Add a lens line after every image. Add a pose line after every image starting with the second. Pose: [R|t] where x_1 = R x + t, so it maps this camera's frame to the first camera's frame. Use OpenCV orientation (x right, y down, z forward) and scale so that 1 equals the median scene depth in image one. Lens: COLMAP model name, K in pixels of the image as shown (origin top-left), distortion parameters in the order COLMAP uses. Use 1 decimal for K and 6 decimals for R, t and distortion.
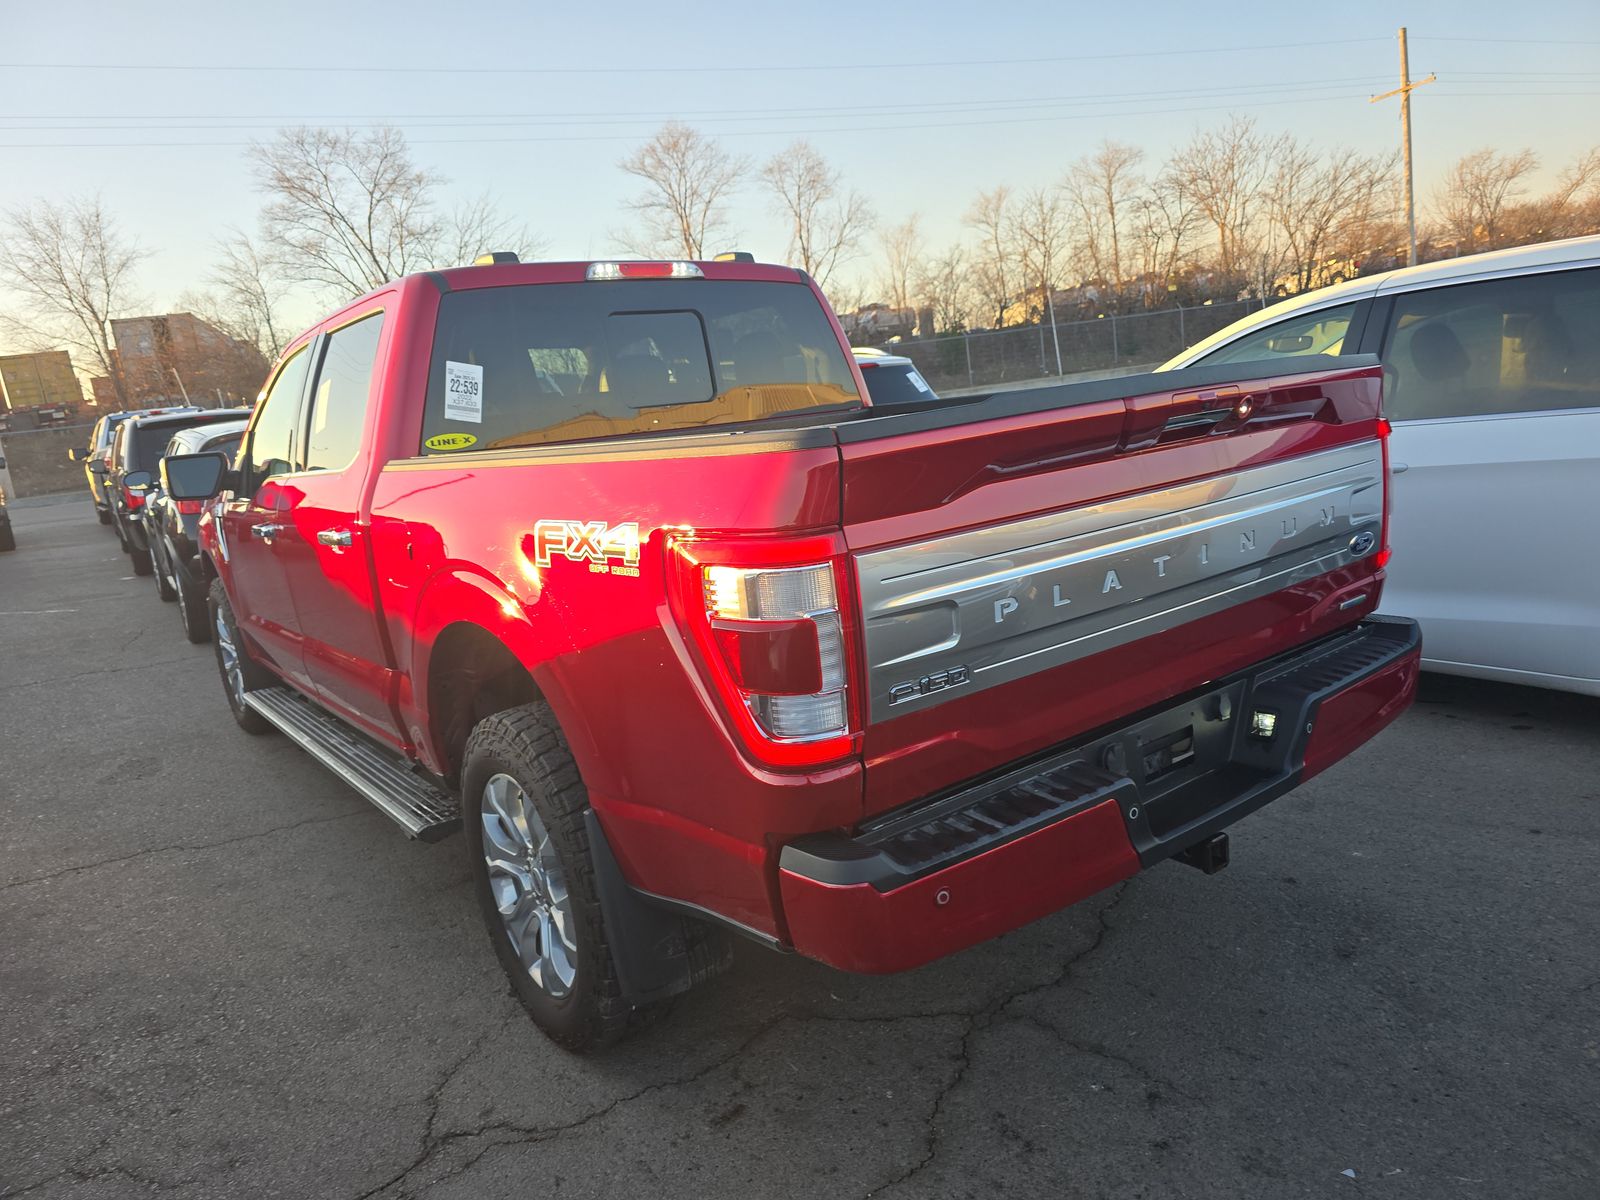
lens RADIAL K [[1076.6, 0, 795.1], [0, 1076.6, 599.9], [0, 0, 1]] dist [0.053424, -0.055545]
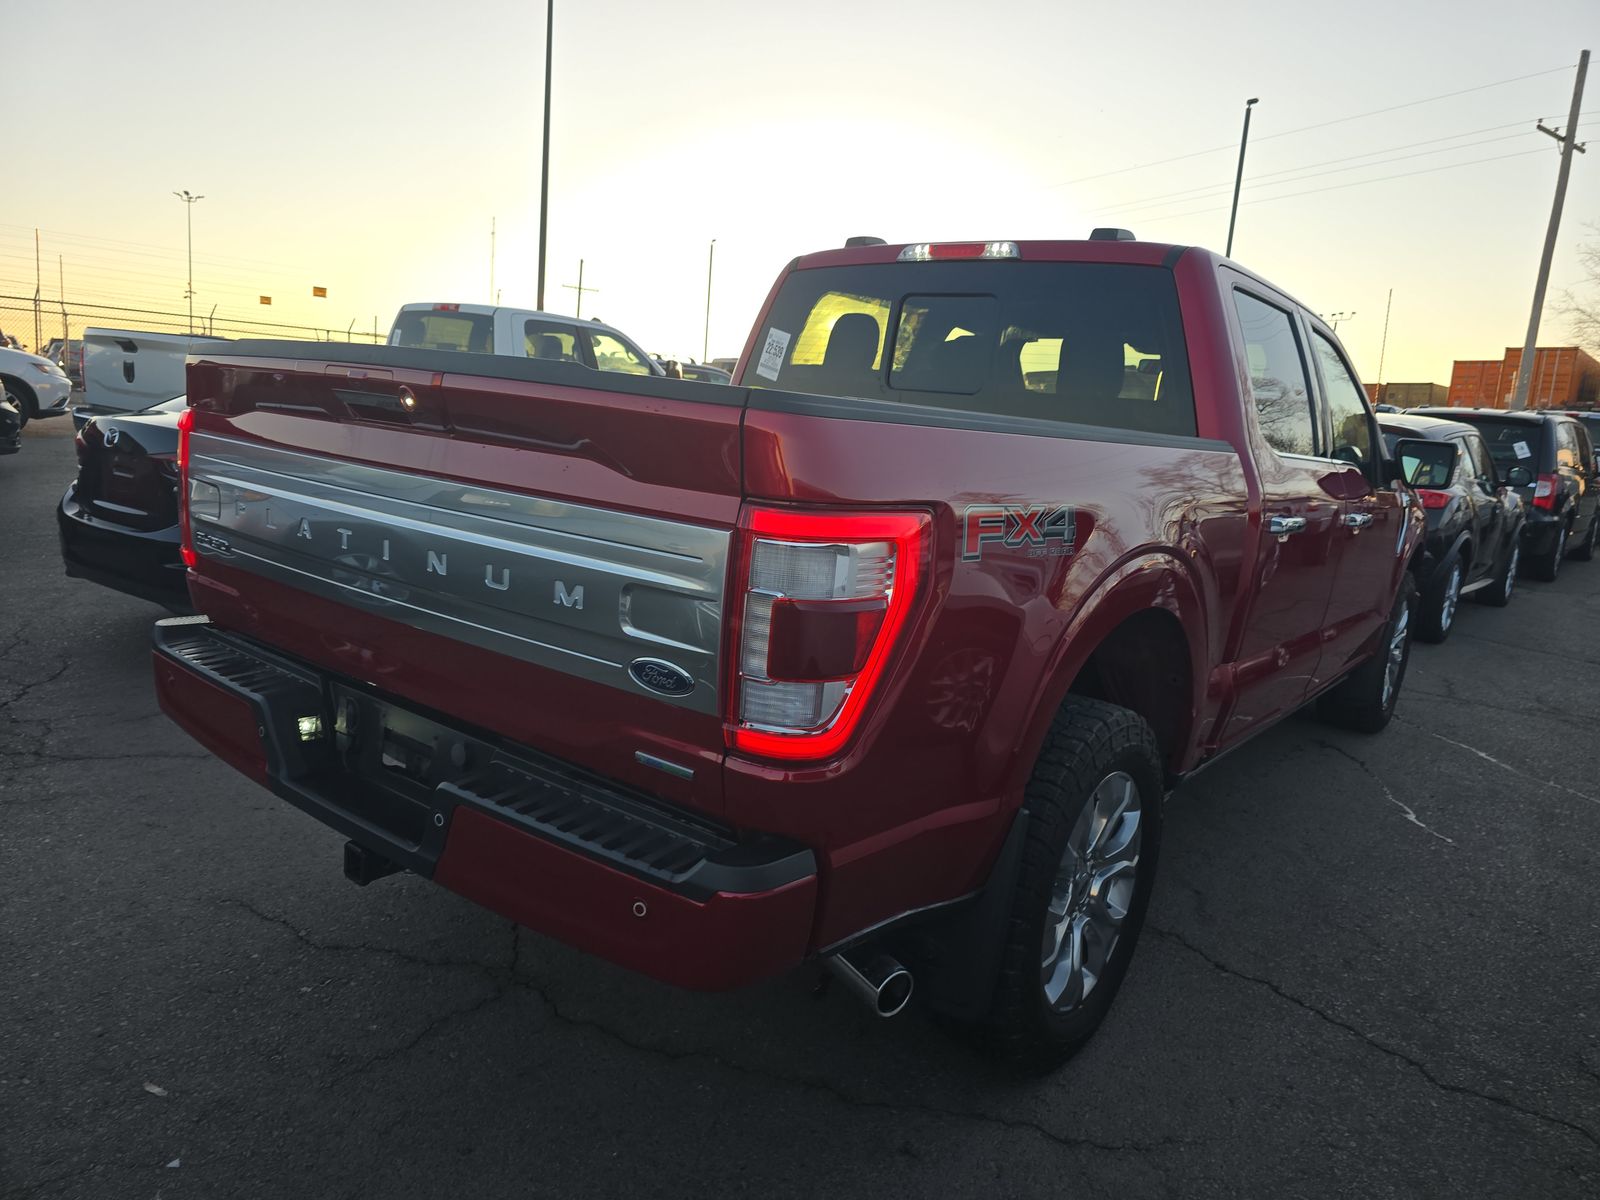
lens RADIAL K [[1077.0, 0, 800.0], [0, 1077.0, 600.0], [0, 0, 1]] dist [0.053852, -0.042412]
pose [[0.245027, 0.288947, -0.925458, 0.084704], [-0.285374, 0.933763, 0.215983, -0.019245], [0.926566, 0.211180, 0.311255, 0.066769]]
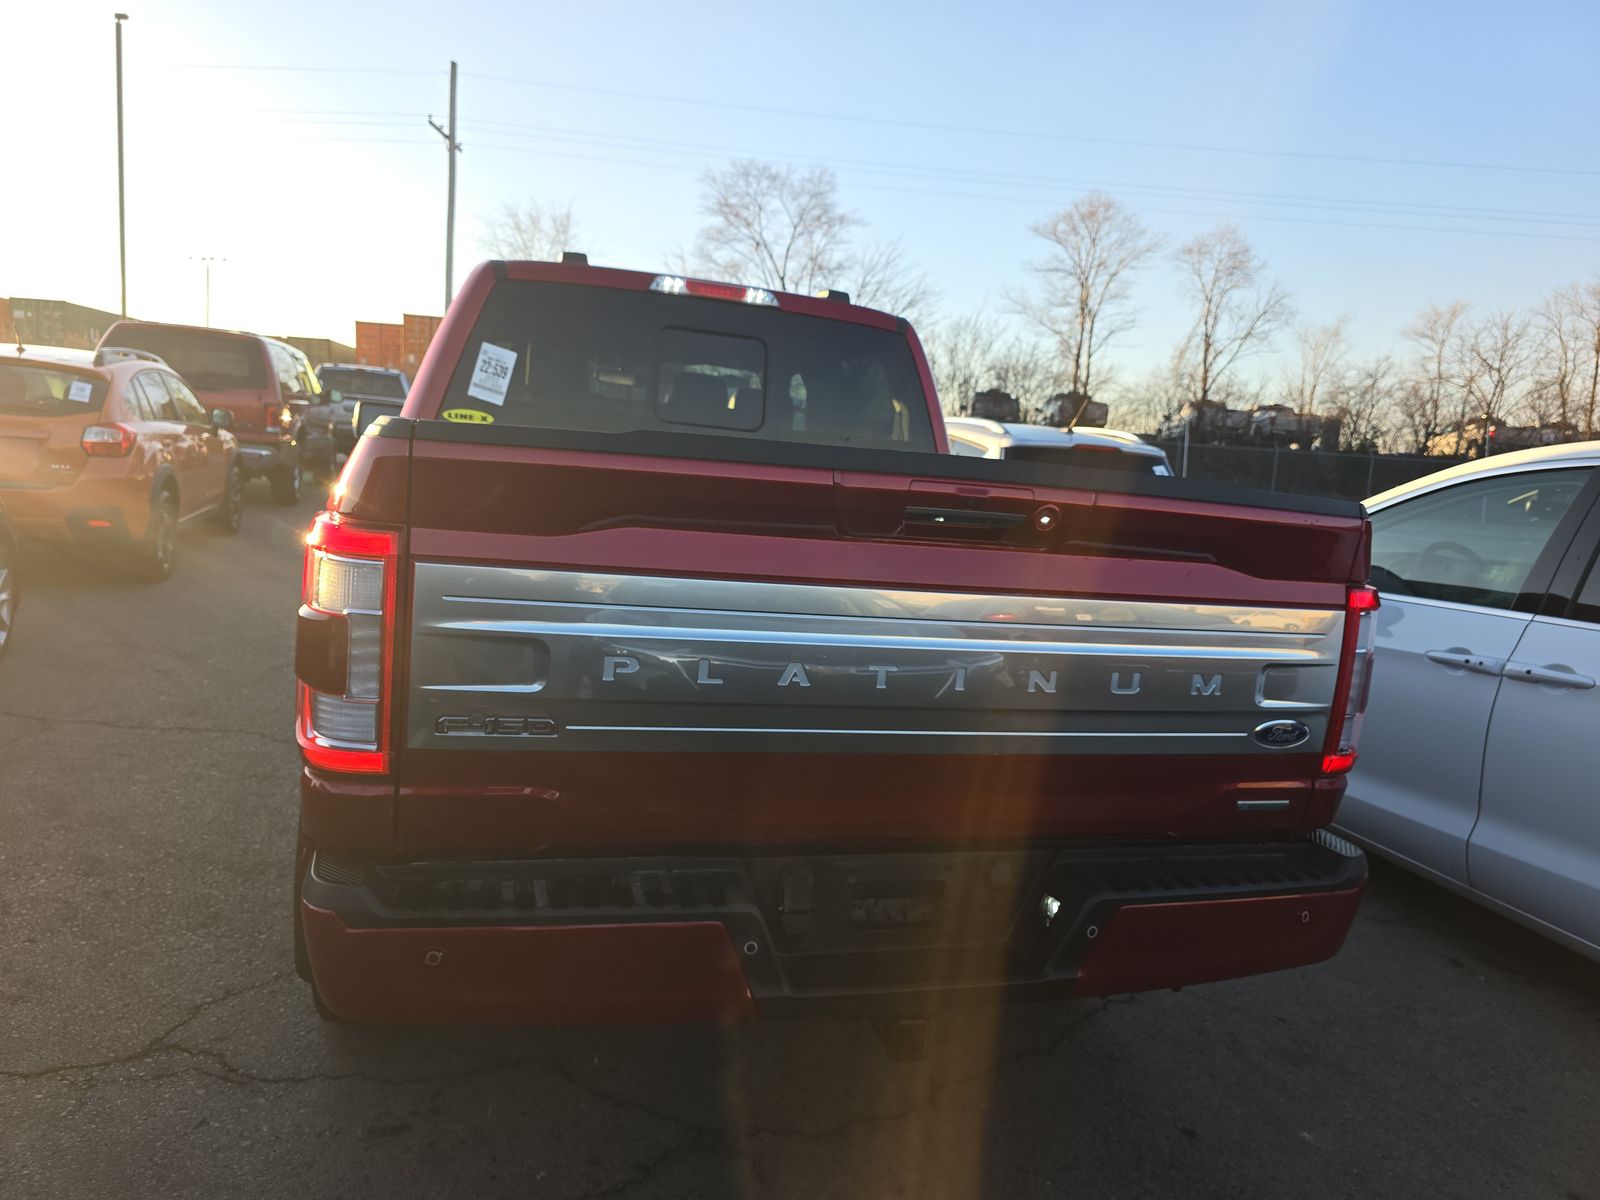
lens RADIAL K [[1076.6, 0, 795.1], [0, 1076.6, 599.9], [0, 0, 1]] dist [0.053424, -0.055545]
pose [[0.920531, 0.229135, -0.316418, 0.032334], [-0.244477, 0.969613, -0.009090, -0.003985], [0.304720, 0.085725, 0.948576, 0.010971]]
